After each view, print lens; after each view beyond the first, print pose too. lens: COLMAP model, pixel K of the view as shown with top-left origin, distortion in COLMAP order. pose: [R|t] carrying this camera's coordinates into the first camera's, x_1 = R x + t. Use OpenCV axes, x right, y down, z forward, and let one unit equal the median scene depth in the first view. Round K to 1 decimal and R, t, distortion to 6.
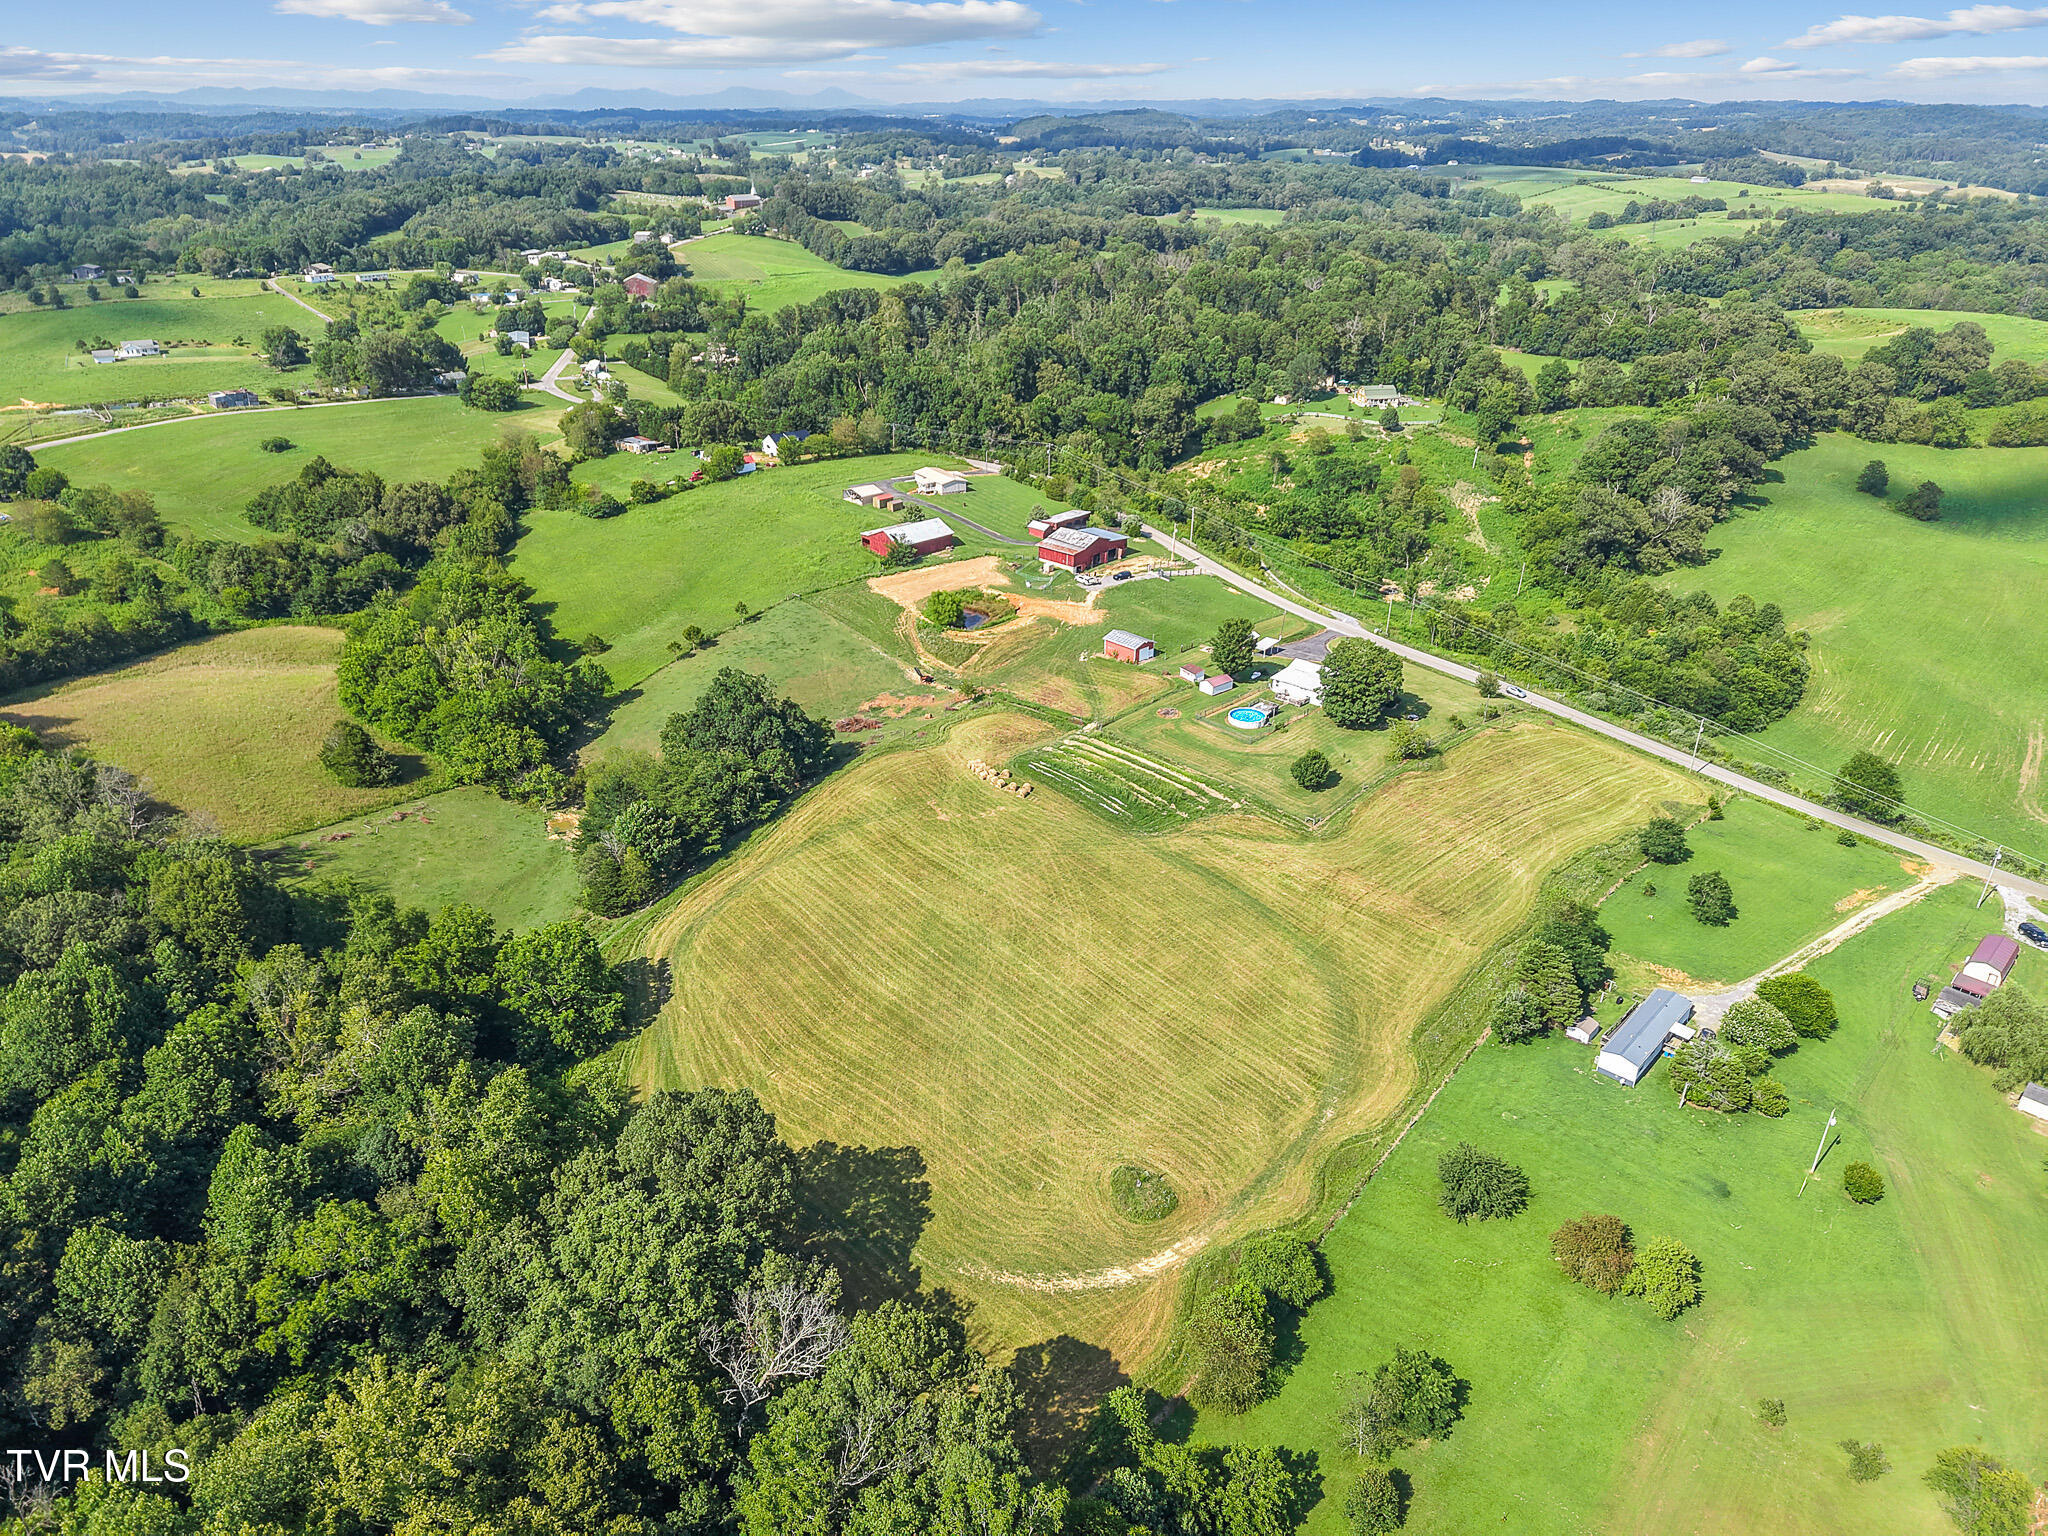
lens RADIAL K [[1353.3, 0, 1024.1], [0, 1353.3, 755.8], [0, 0, 1]] dist [0.008367, -0.005918]
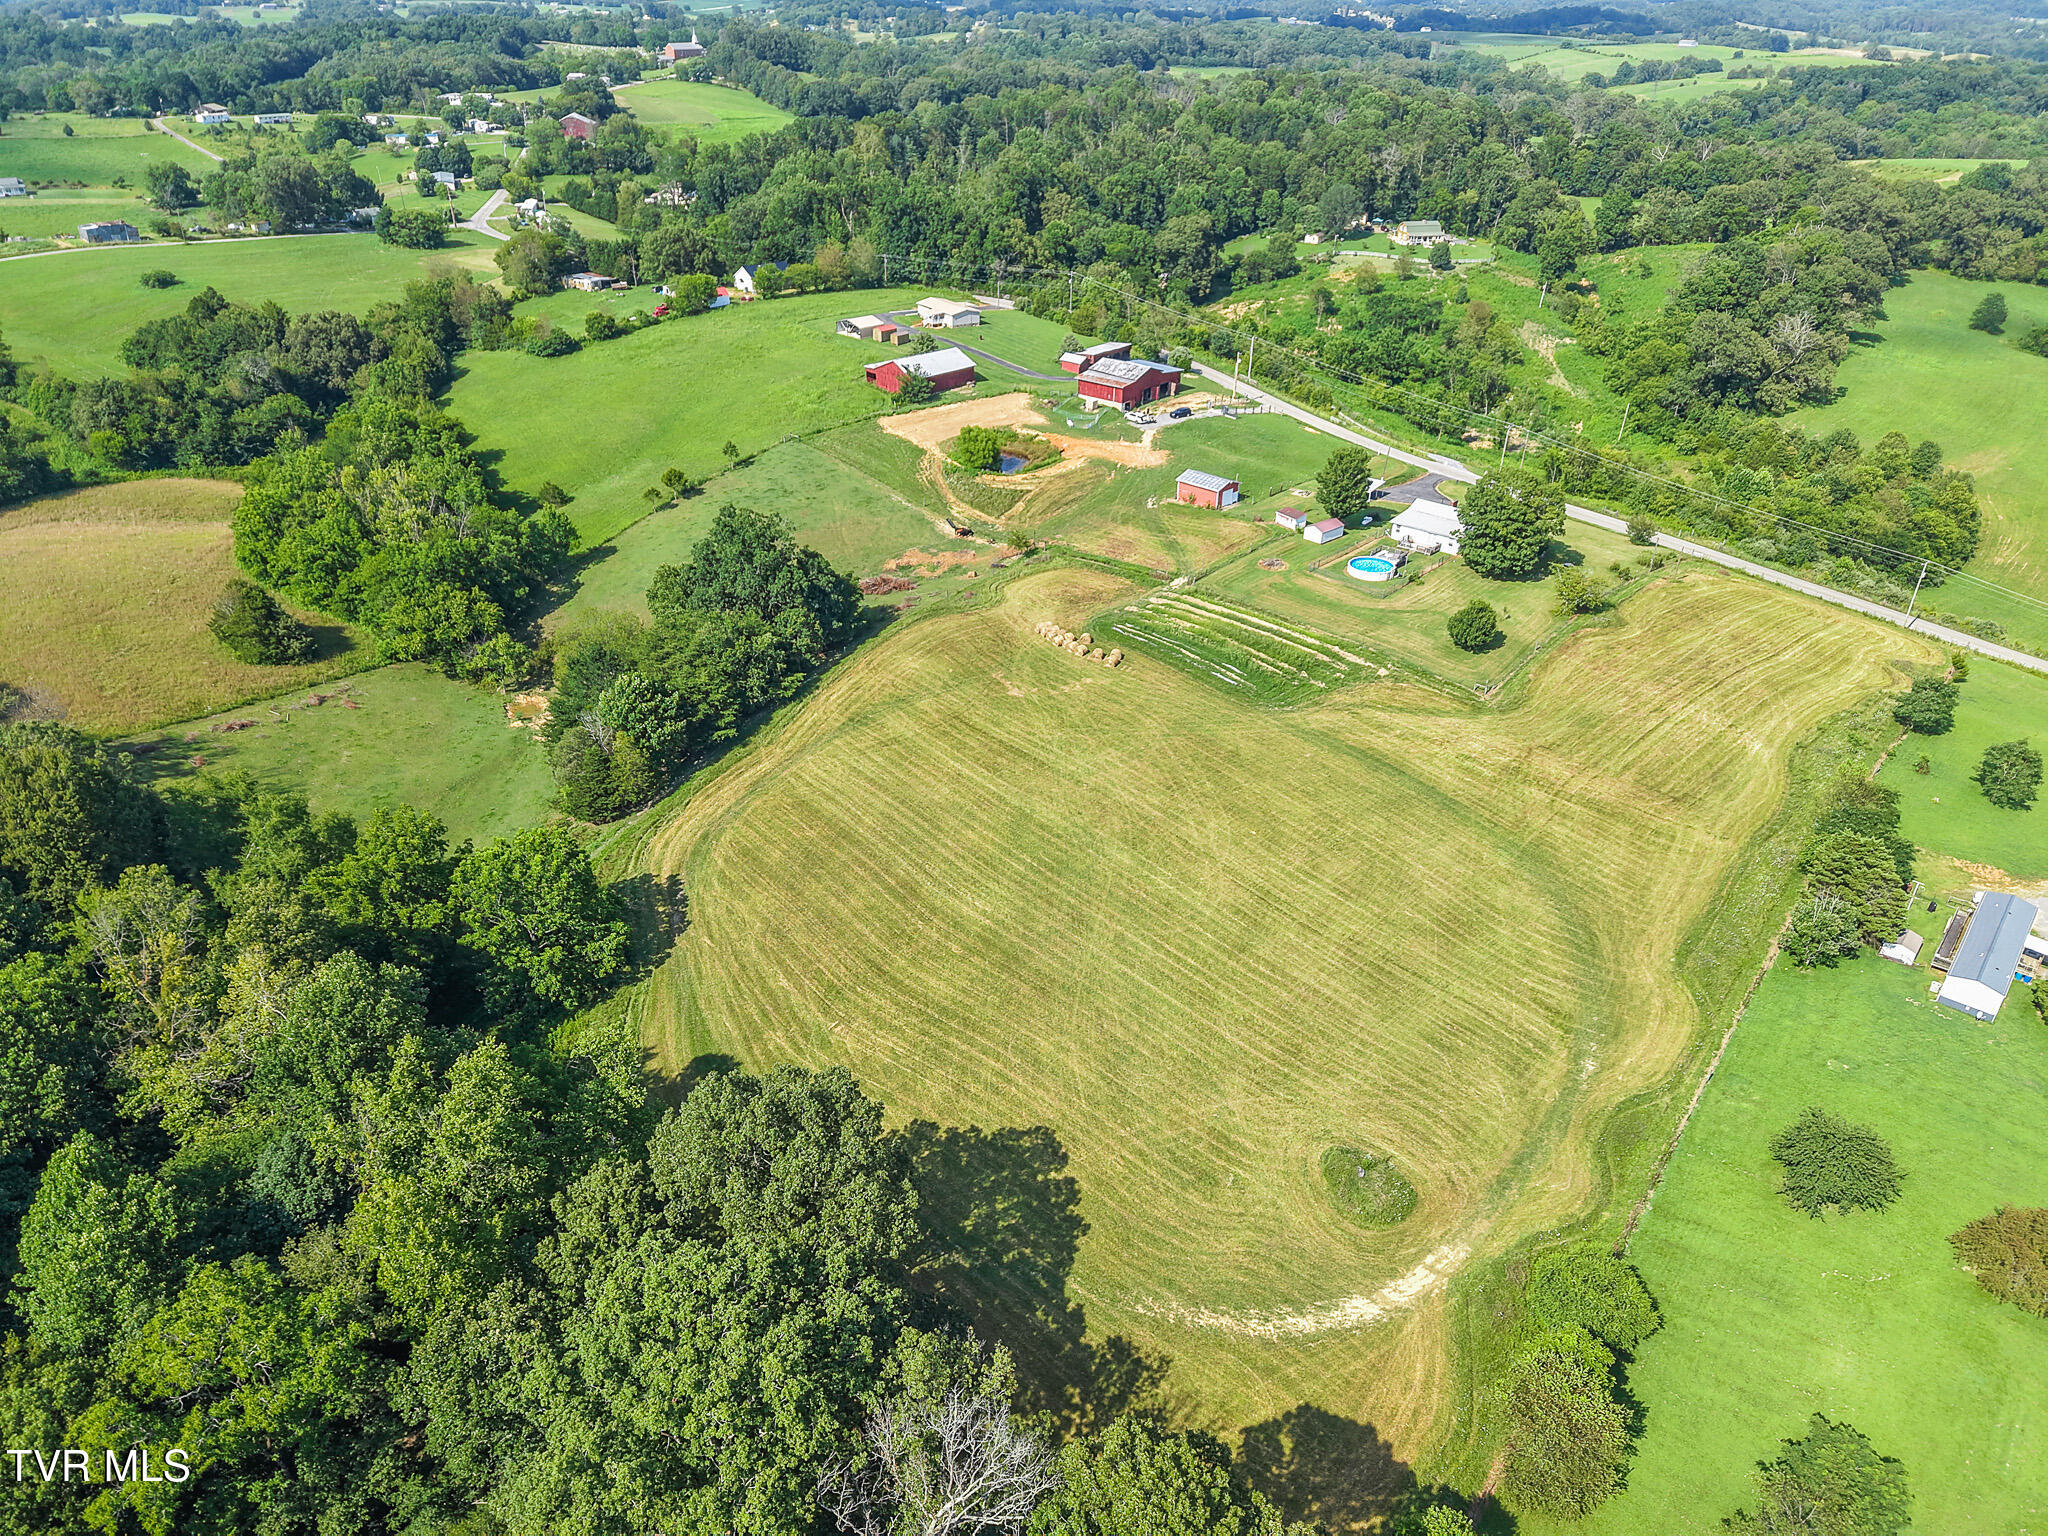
lens RADIAL K [[1353.3, 0, 1015.5], [0, 1353.3, 761.3], [0, 0, 1]] dist [0.008367, -0.005918]
pose [[0.999431, -0.015135, 0.030134, -0.075957], [0.012922, 0.997297, 0.072336, 0.026421], [-0.031147, -0.071906, 0.996925, 0.190073]]
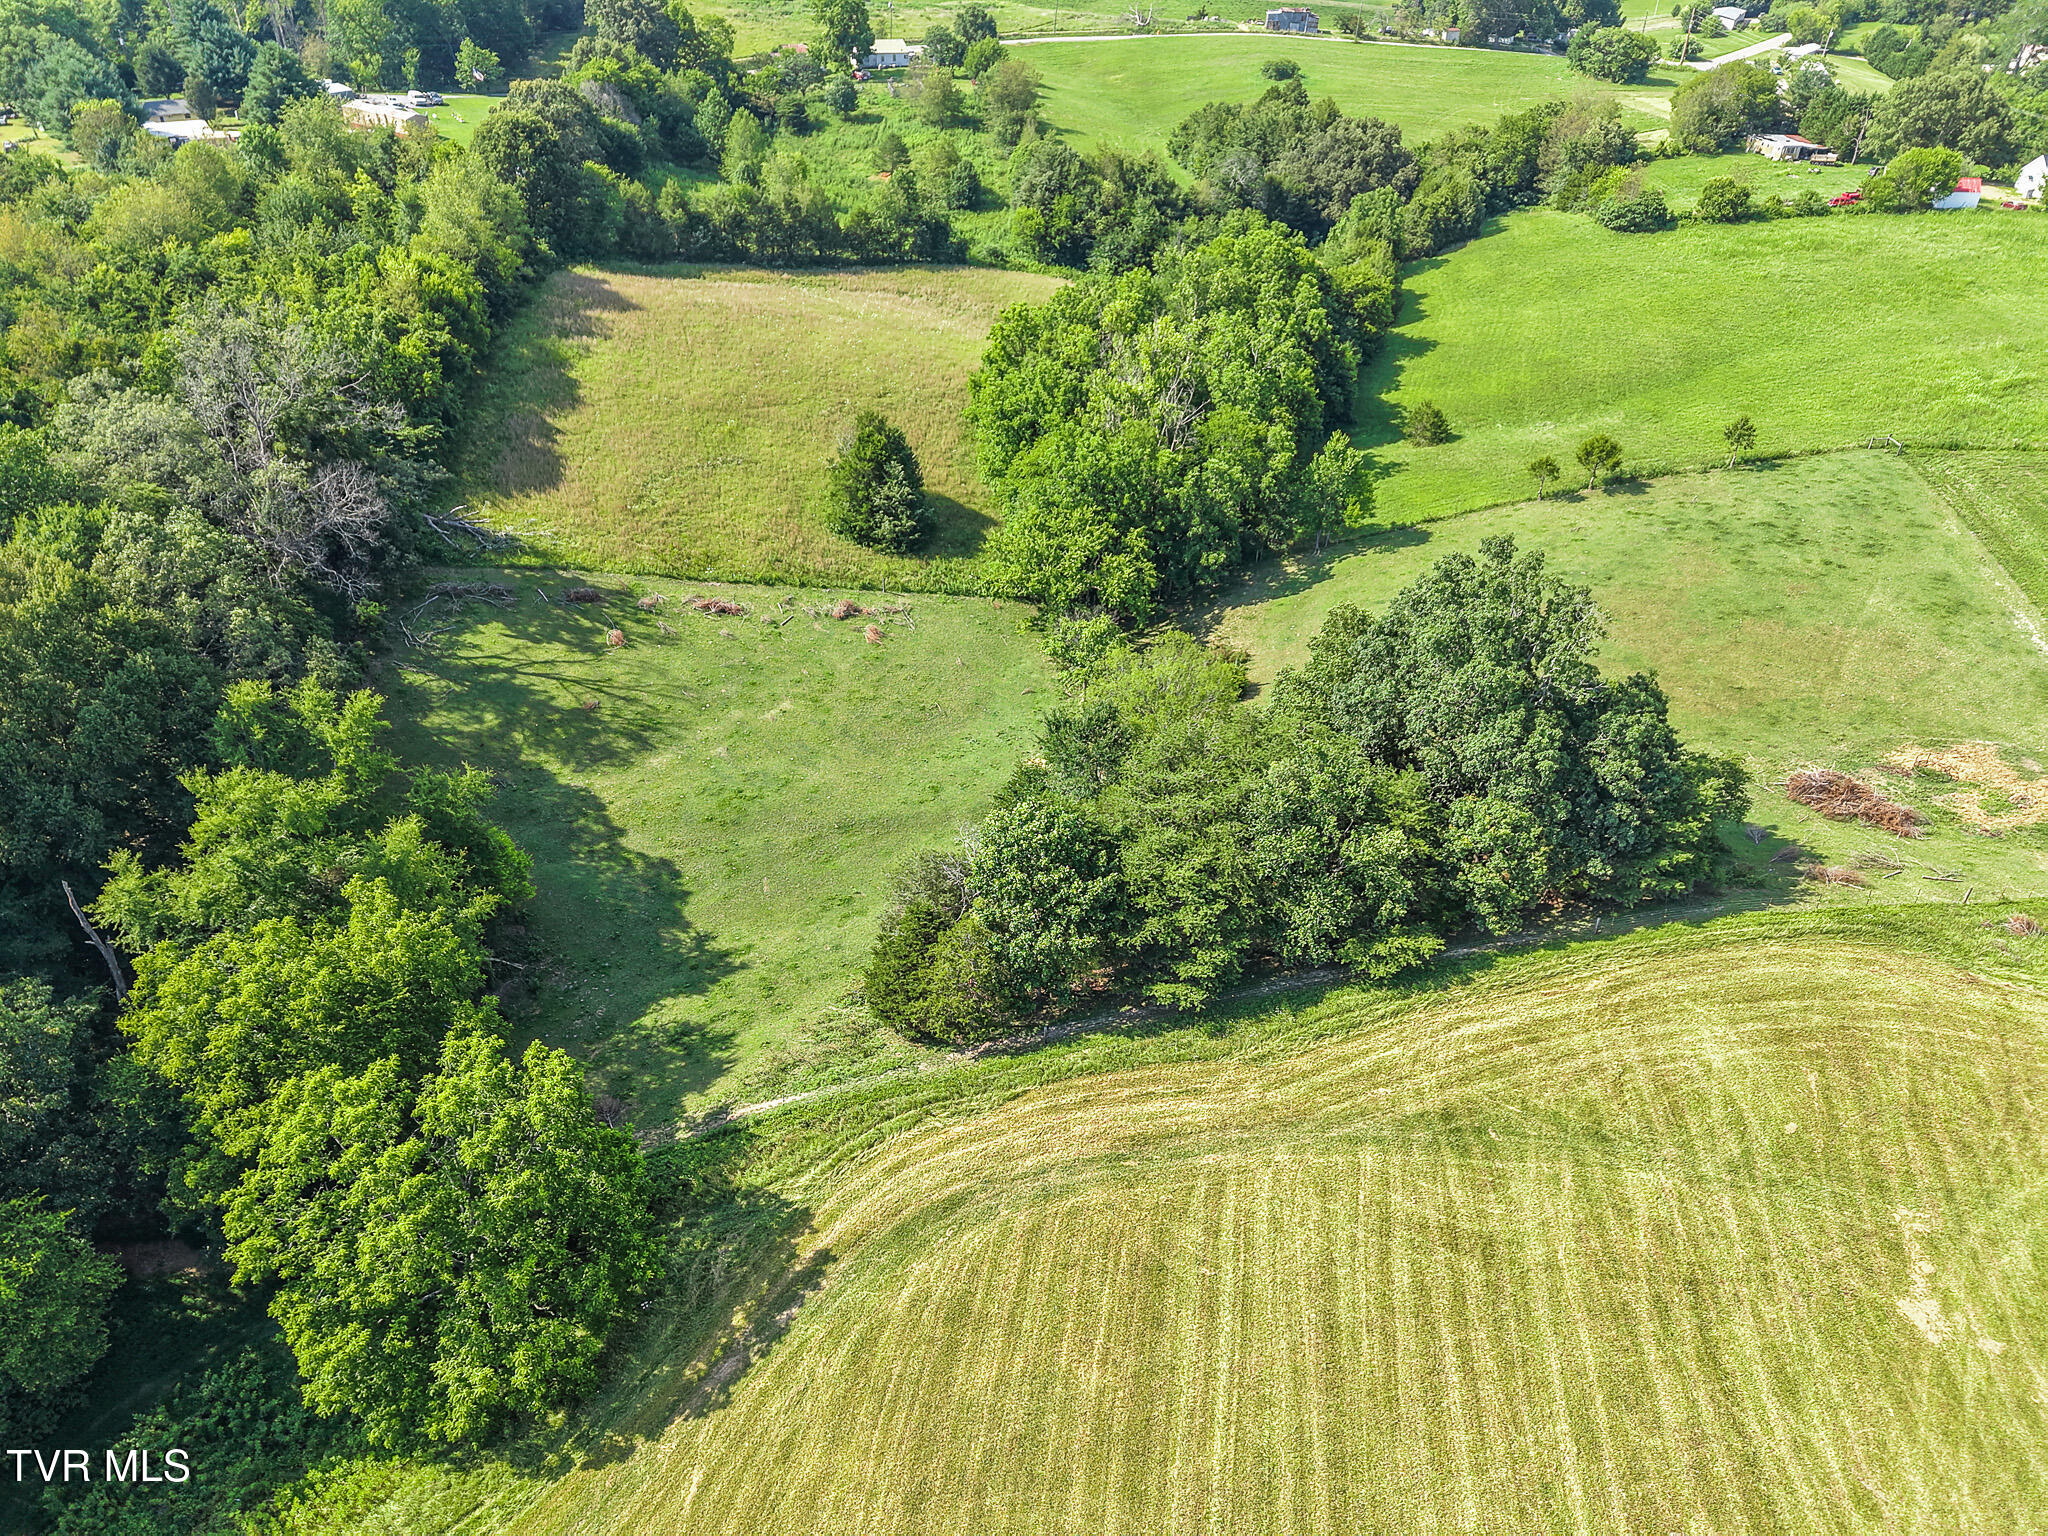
lens RADIAL K [[1353.3, 0, 1056.7], [0, 1353.3, 776.9], [0, 0, 1]] dist [0.008367, -0.005918]
pose [[0.677215, 0.420283, -0.603939, -0.051060], [-0.327522, 0.907195, 0.264059, -0.059589], [0.658869, 0.018979, 0.752018, 0.610841]]
